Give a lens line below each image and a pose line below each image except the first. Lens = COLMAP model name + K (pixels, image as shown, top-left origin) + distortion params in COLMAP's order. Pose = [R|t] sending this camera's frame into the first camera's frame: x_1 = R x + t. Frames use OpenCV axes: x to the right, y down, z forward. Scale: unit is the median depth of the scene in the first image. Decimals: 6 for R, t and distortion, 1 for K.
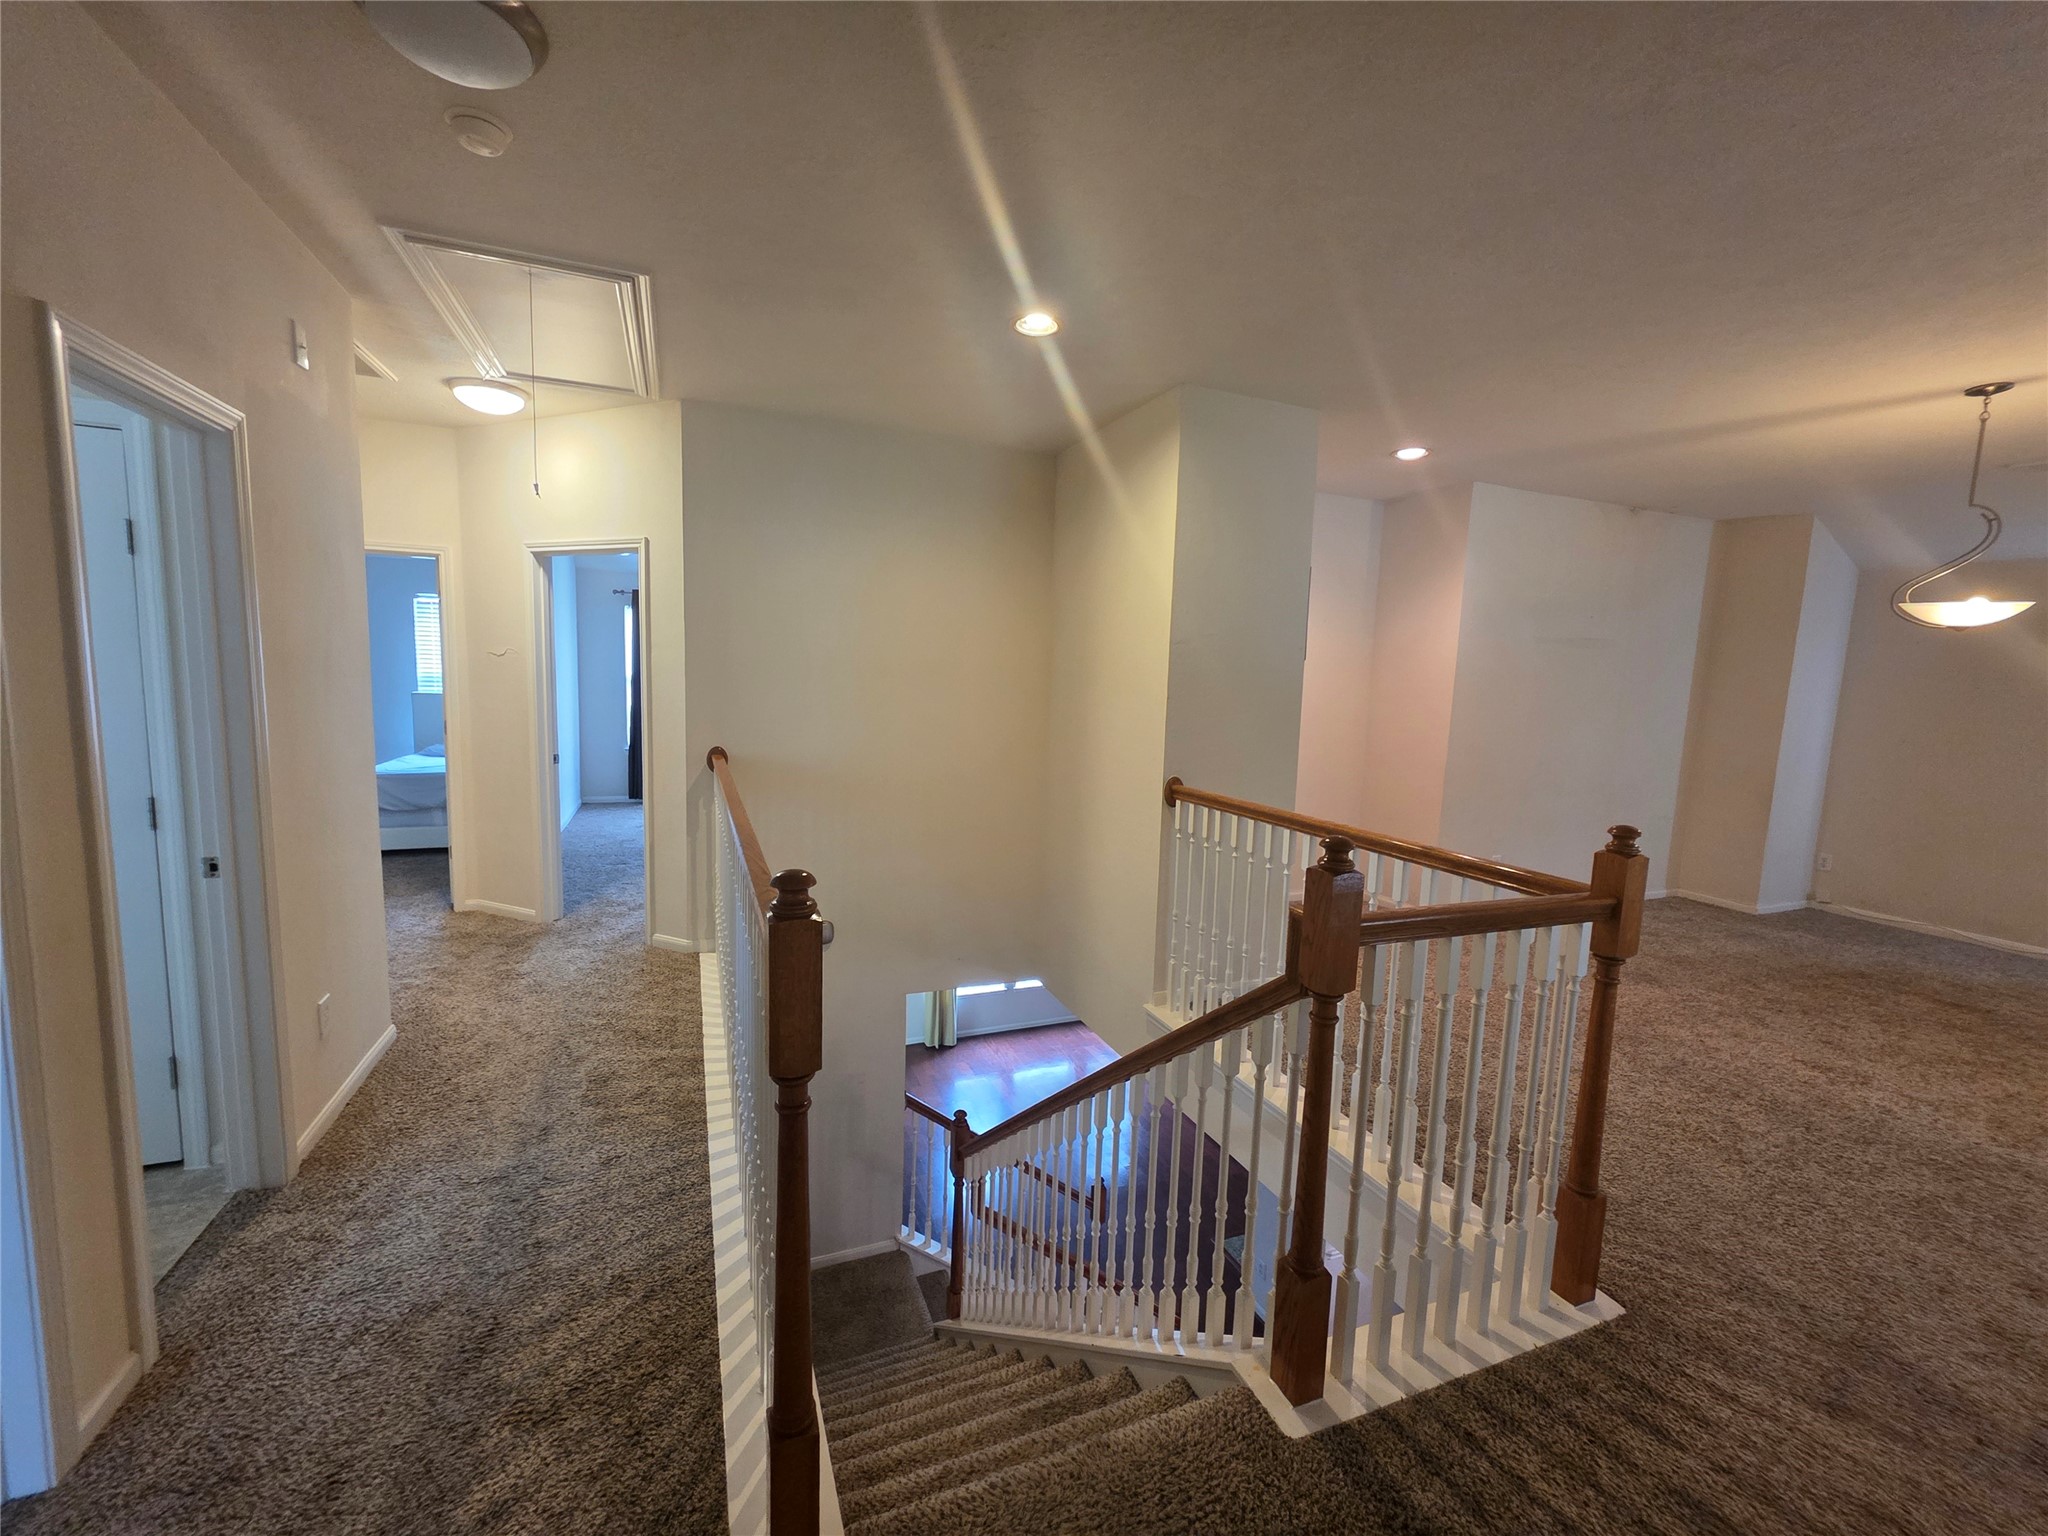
lens RADIAL K [[825.7, 0, 1021.5], [0, 825.7, 765.4], [0, 0, 1]] dist [0.000484, 0.000188]
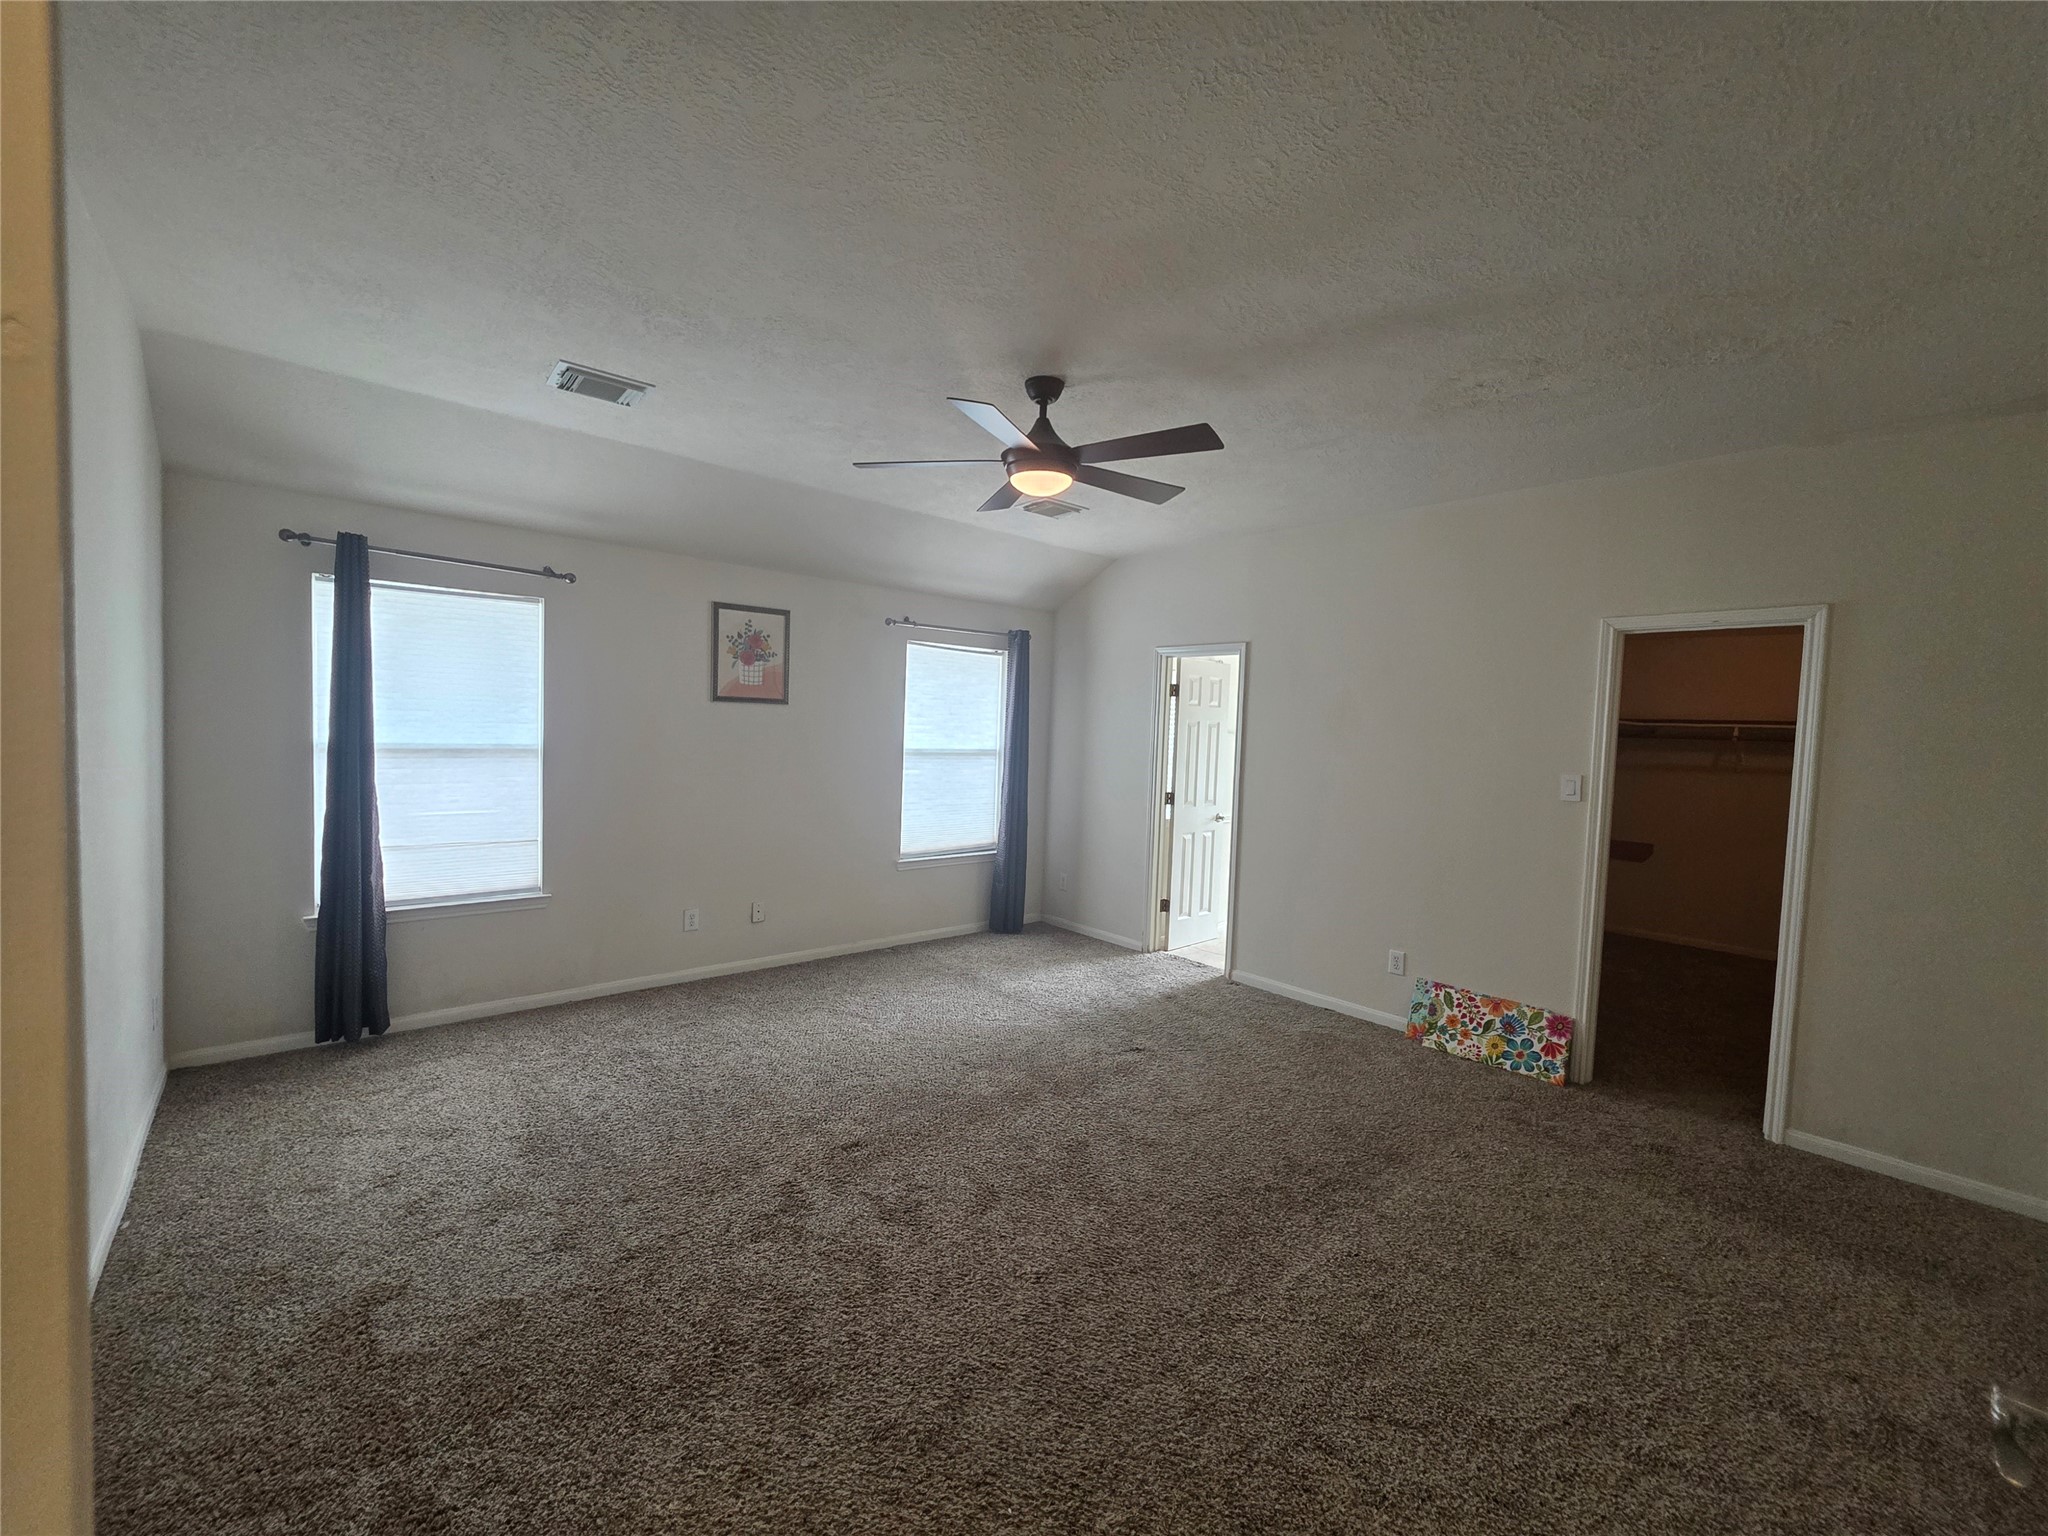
lens RADIAL K [[825.7, 0, 1023.7], [0, 825.7, 767.6], [0, 0, 1]] dist [0.000484, 0.000188]
pose [[0.955255, -0.014230, 0.295439, -0.265999], [0.029757, 0.998398, -0.048125, -0.067295], [-0.294281, 0.054763, 0.954149, 0.510637]]
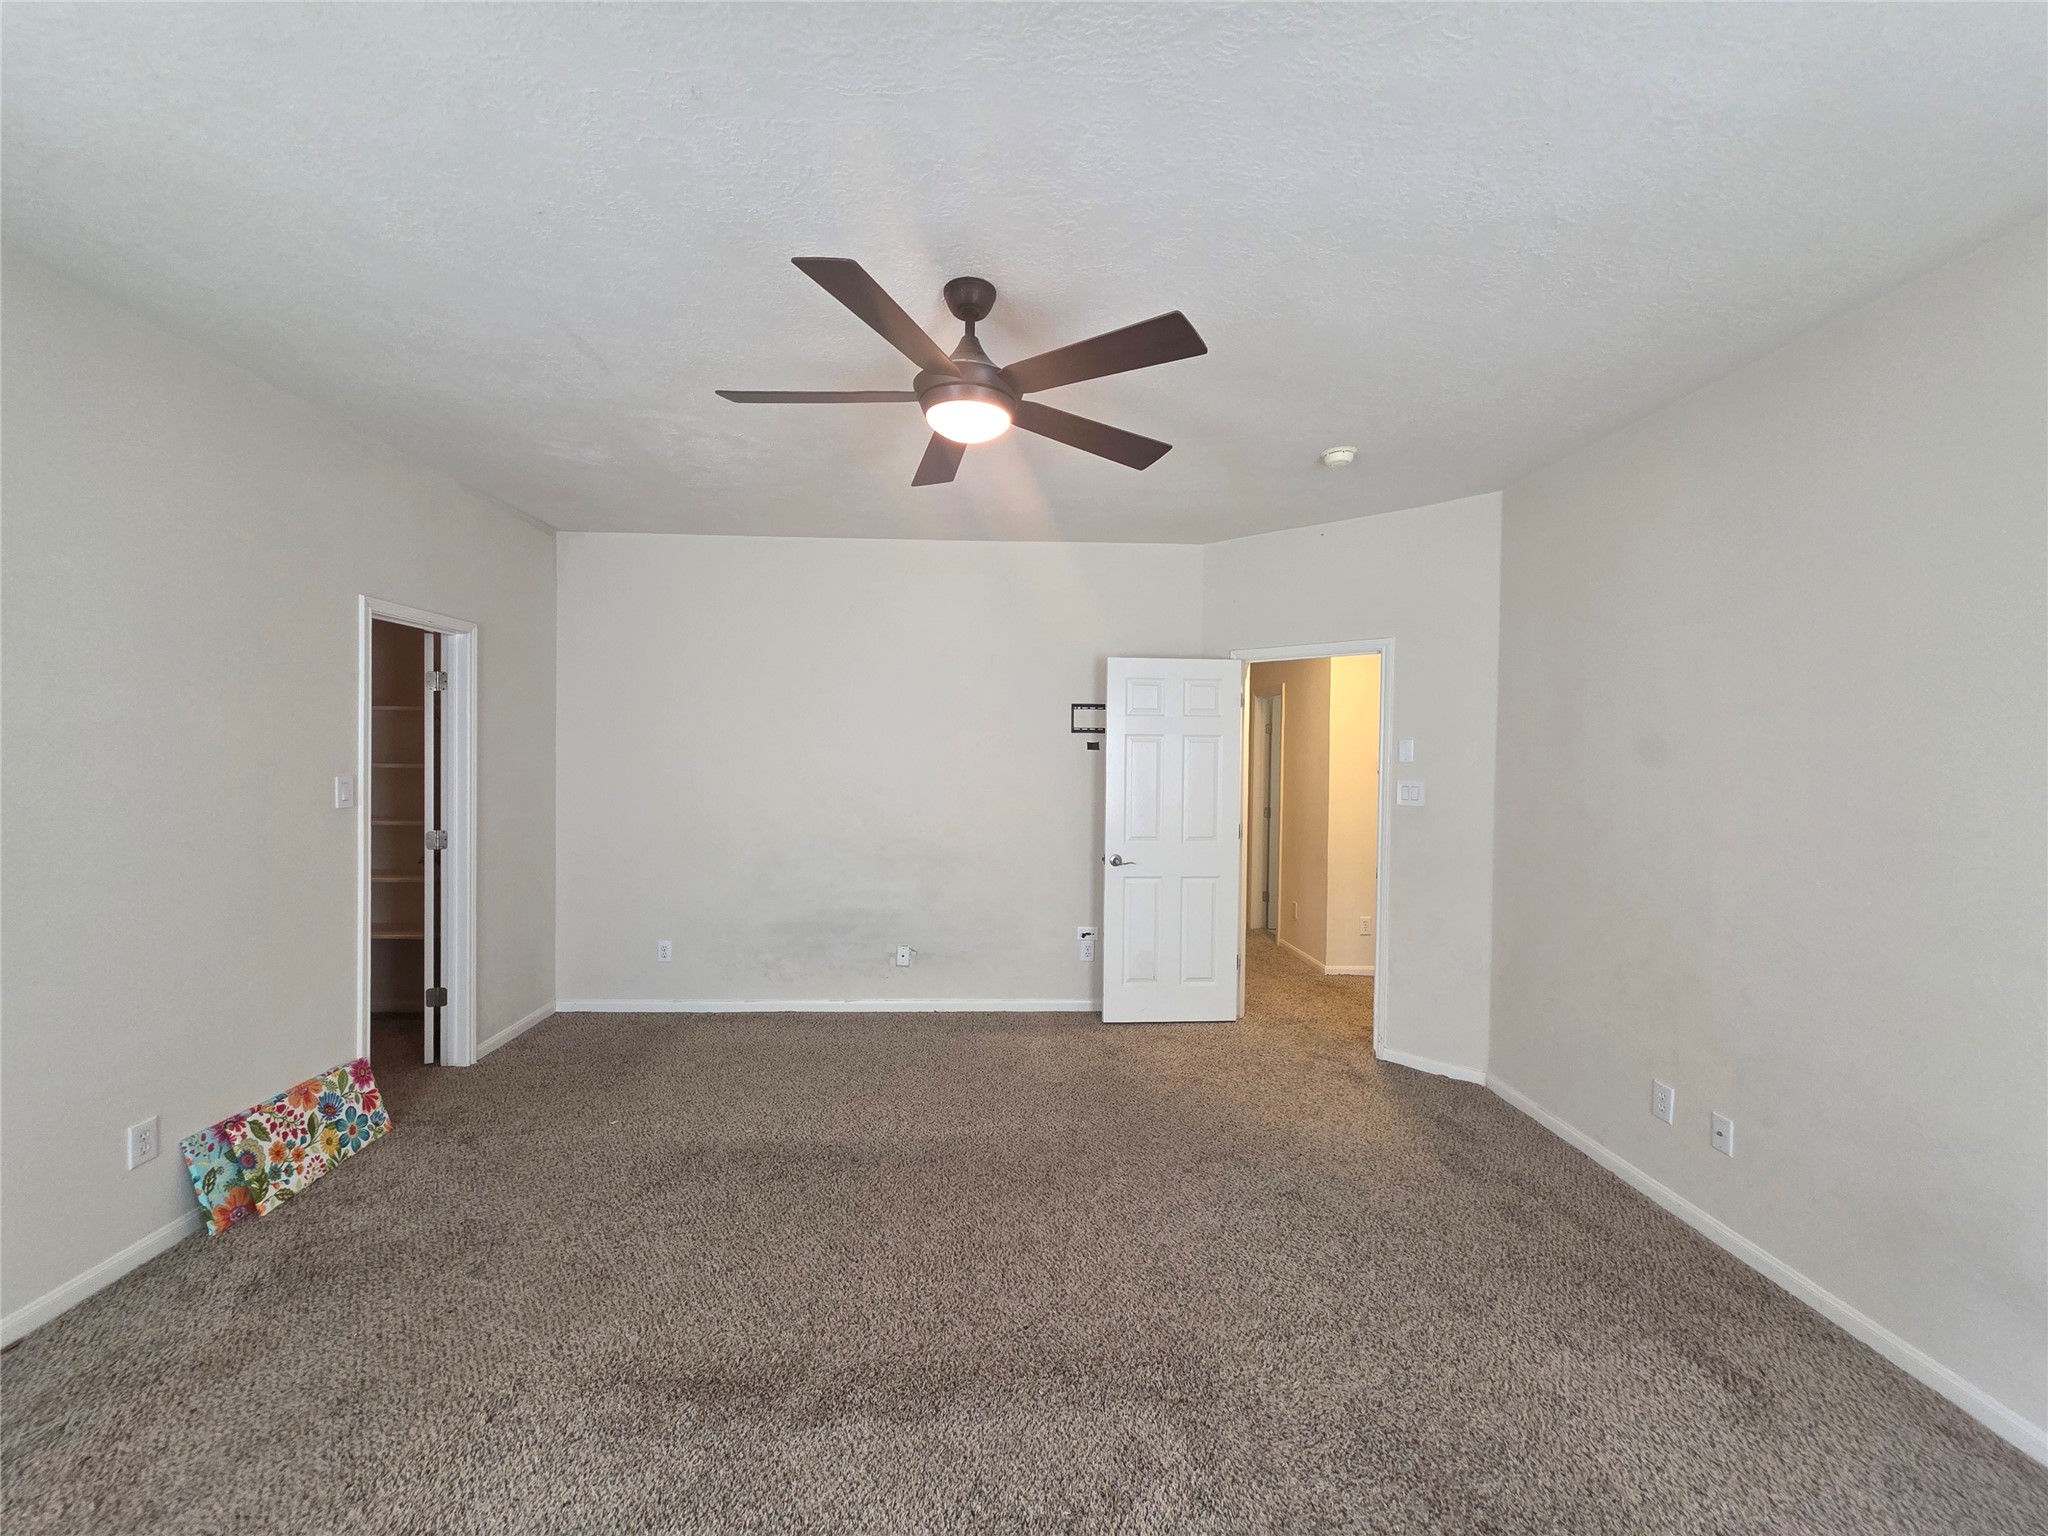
lens RADIAL K [[825.7, 0, 1023.3], [0, 825.7, 767.3], [0, 0, 1]] dist [0.000484, 0.000188]
pose [[-0.935970, -0.045149, 0.349172, -0.269540], [0.000770, 0.991479, 0.130265, -0.117239], [-0.352078, 0.122193, -0.927960, 0.976205]]
